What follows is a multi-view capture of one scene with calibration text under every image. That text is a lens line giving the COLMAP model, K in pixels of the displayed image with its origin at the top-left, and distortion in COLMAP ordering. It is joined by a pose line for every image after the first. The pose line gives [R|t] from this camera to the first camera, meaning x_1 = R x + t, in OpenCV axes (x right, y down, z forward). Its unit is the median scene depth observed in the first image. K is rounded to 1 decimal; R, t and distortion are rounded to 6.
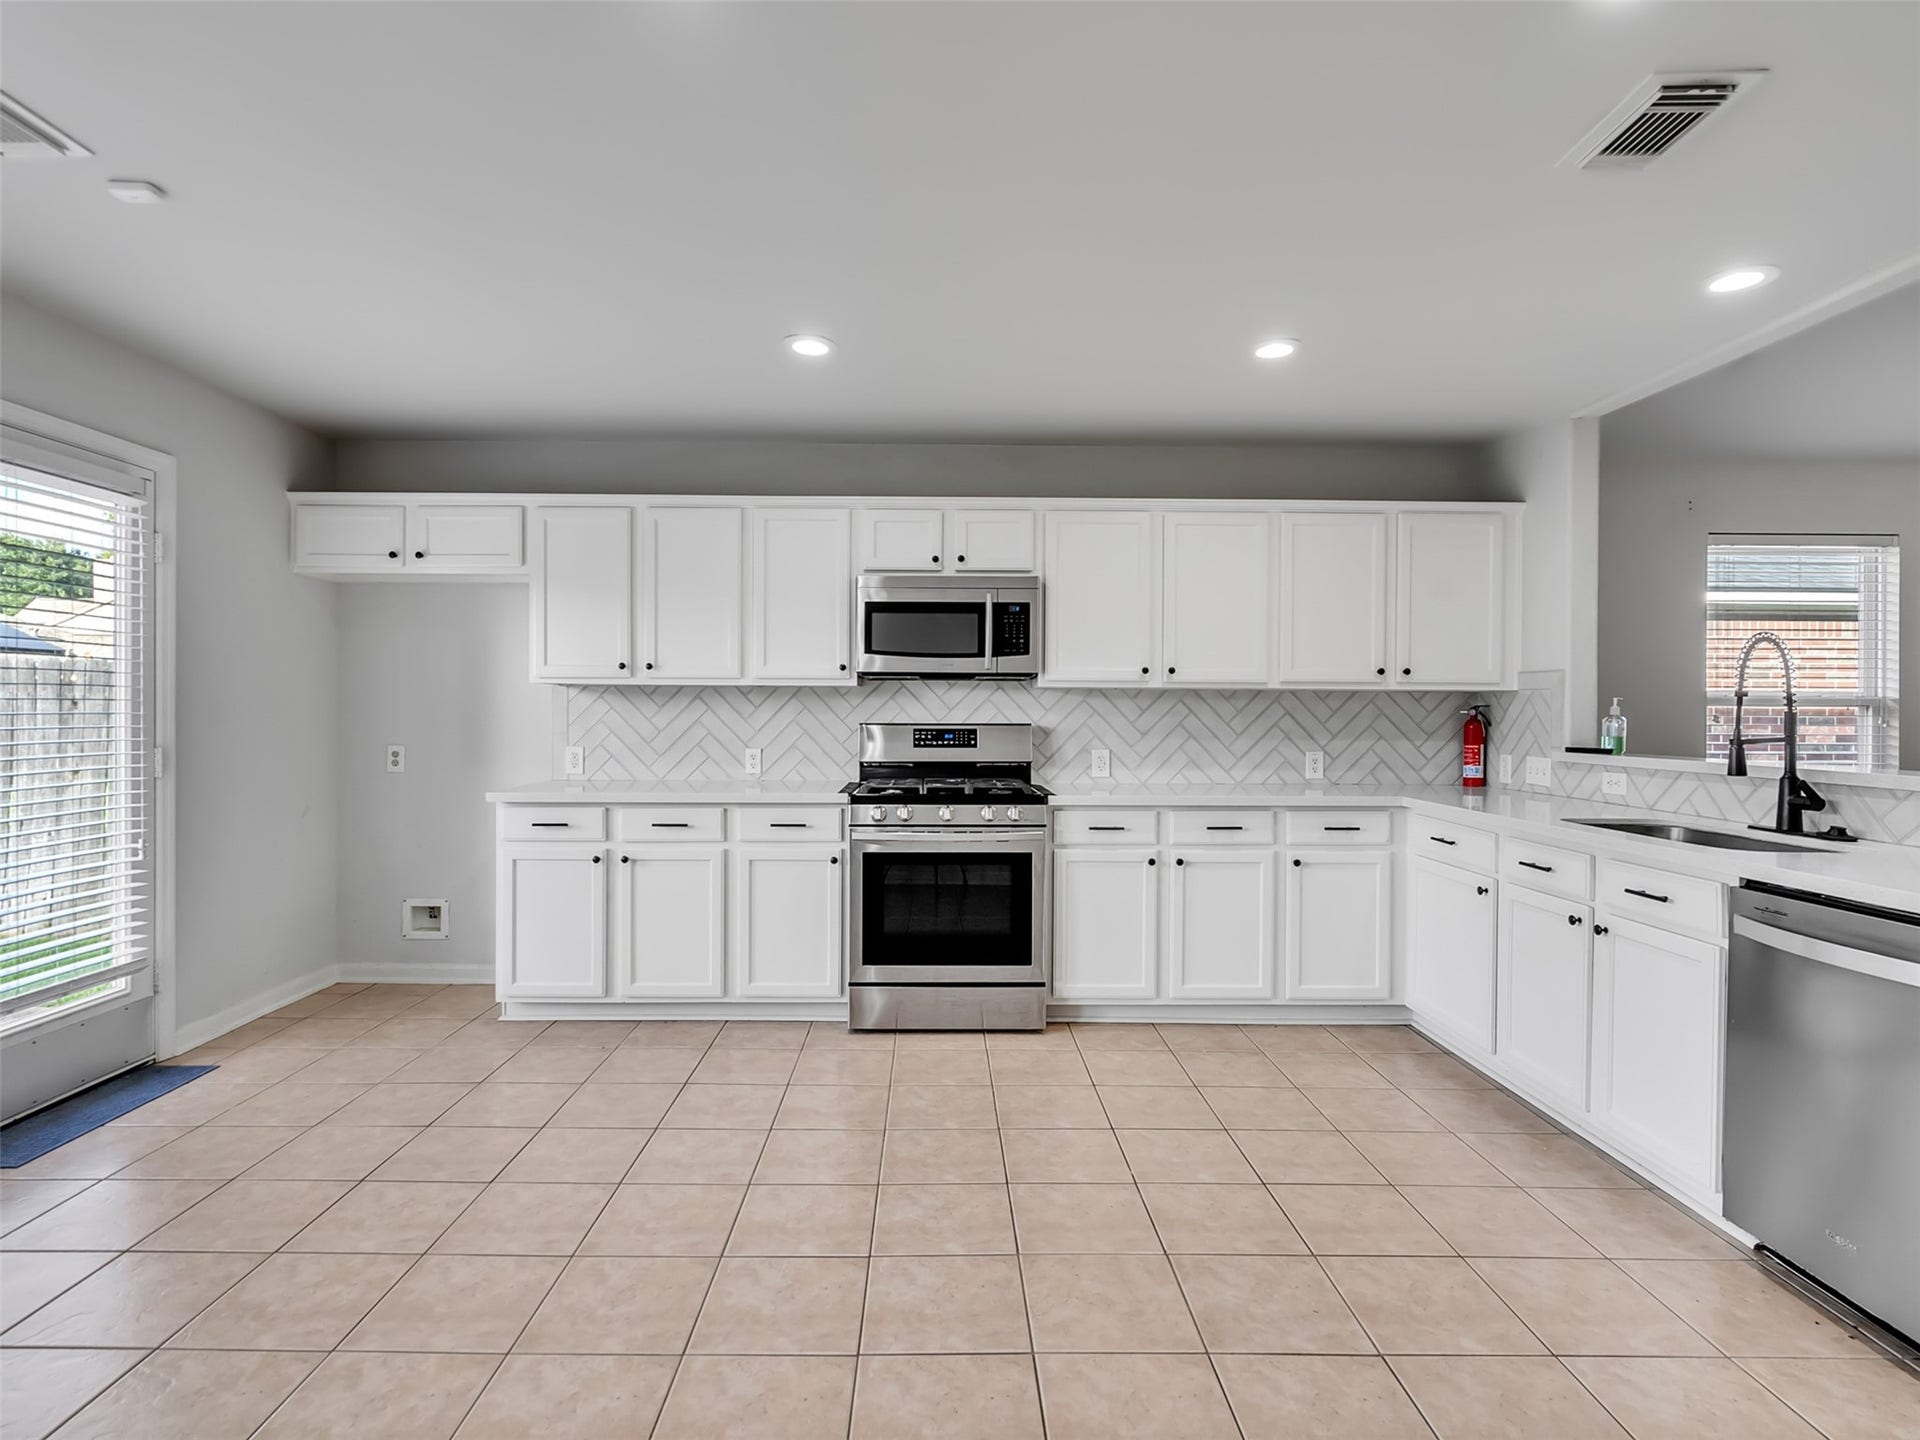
lens RADIAL K [[938.6, 0, 960.0], [0, 938.6, 720.0], [0, 0, 1]] dist [-0.002514, 0.000362]
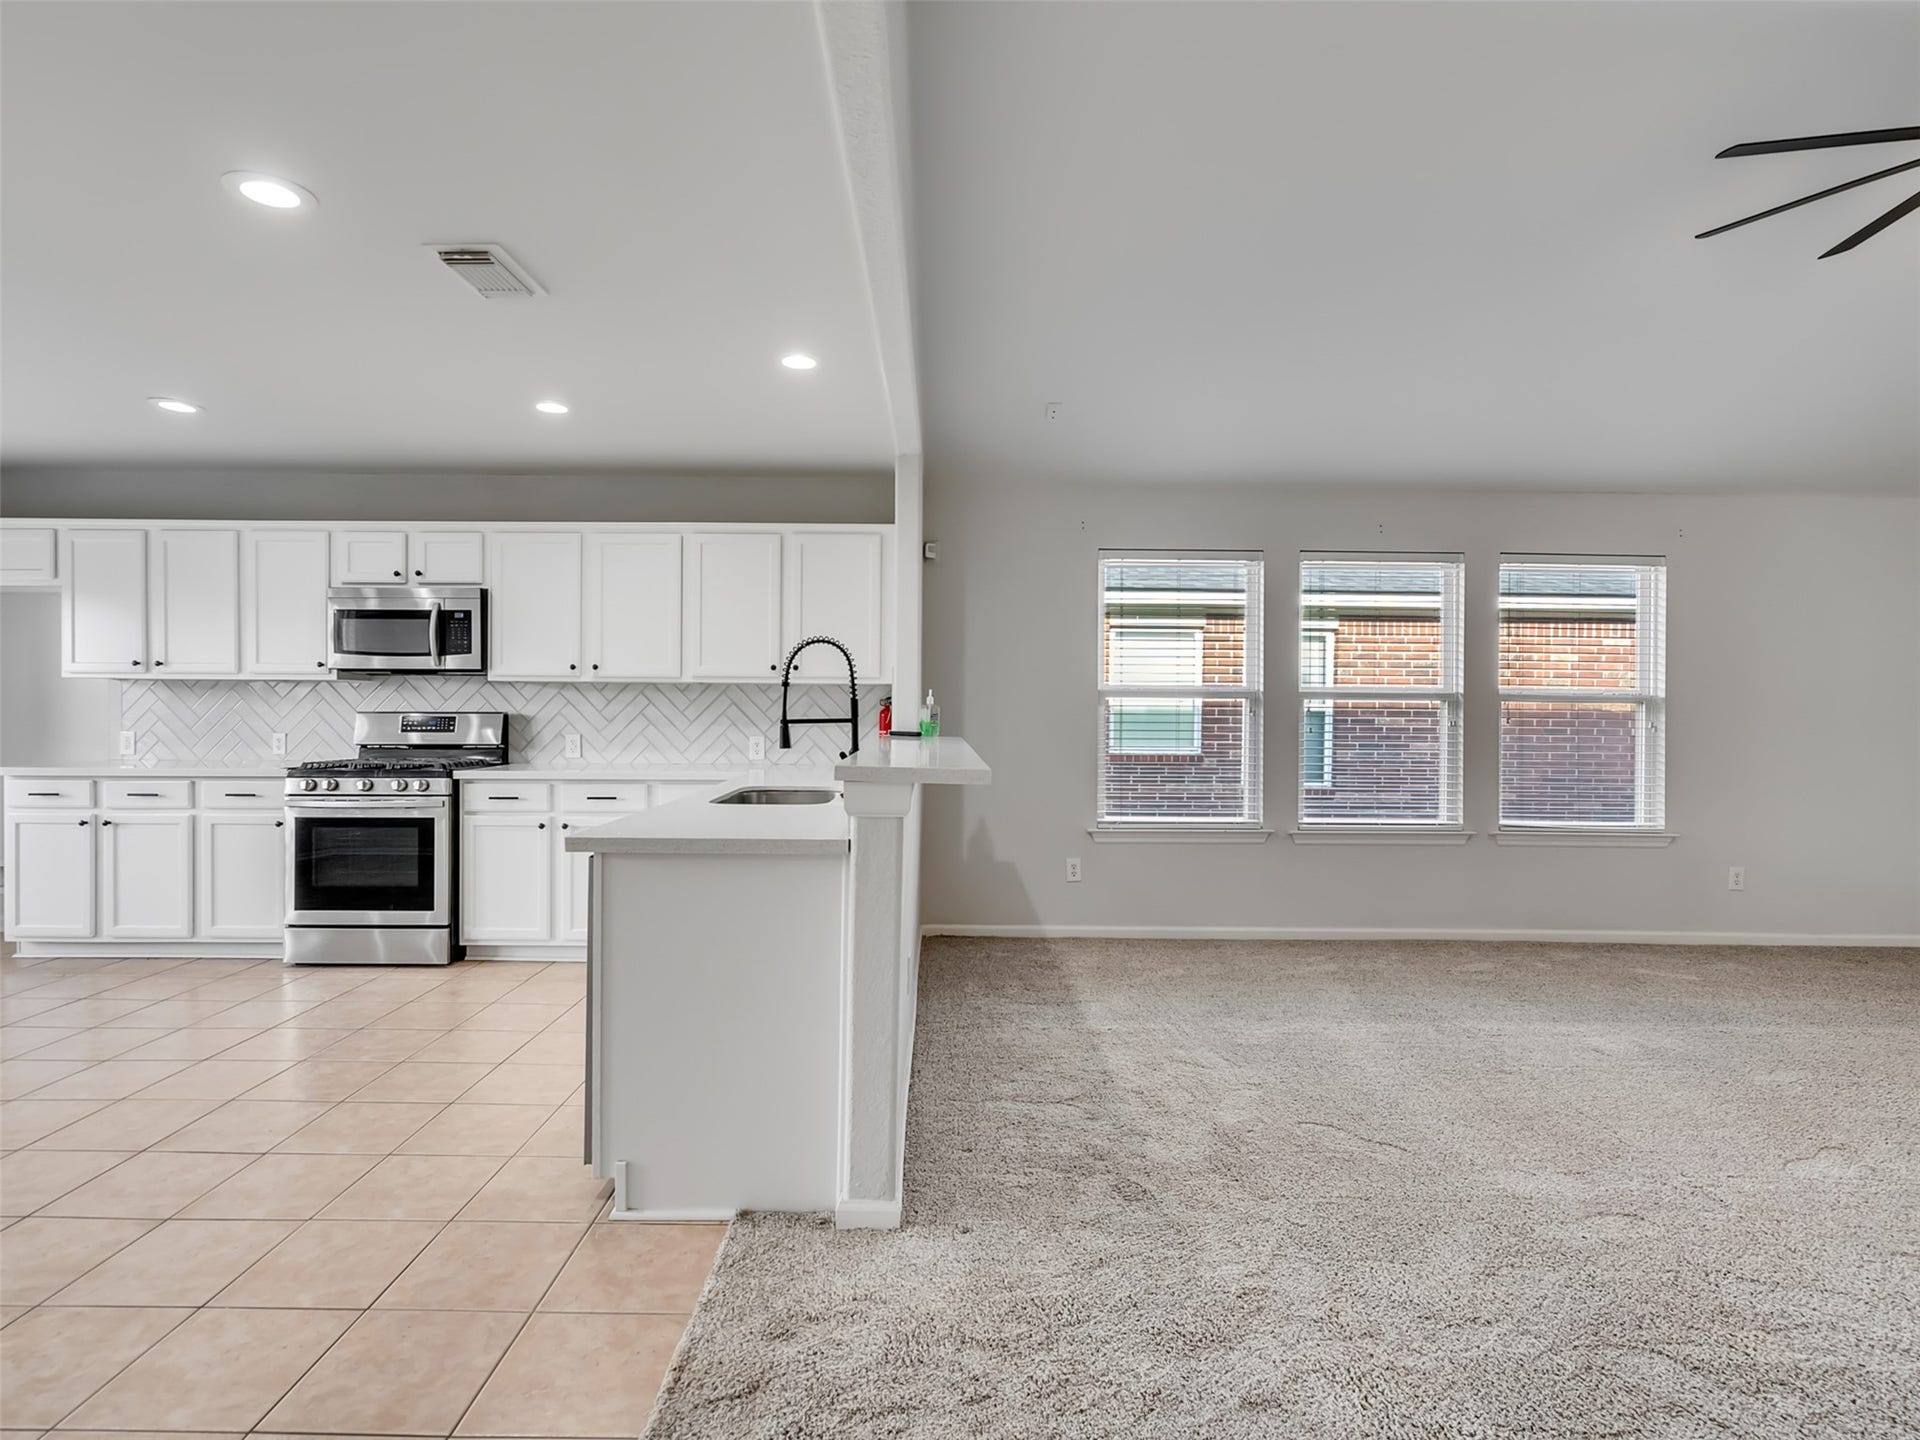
lens RADIAL K [[929.7, 0, 960.0], [0, 929.7, 720.0], [0, 0, 1]] dist [-0.005188, 0.000192]
pose [[0.999999, 0.000886, 0.000625, 0.683793], [-0.000887, 0.999996, 0.002527, 0.010930], [-0.000623, -0.002527, 0.999997, -0.177527]]
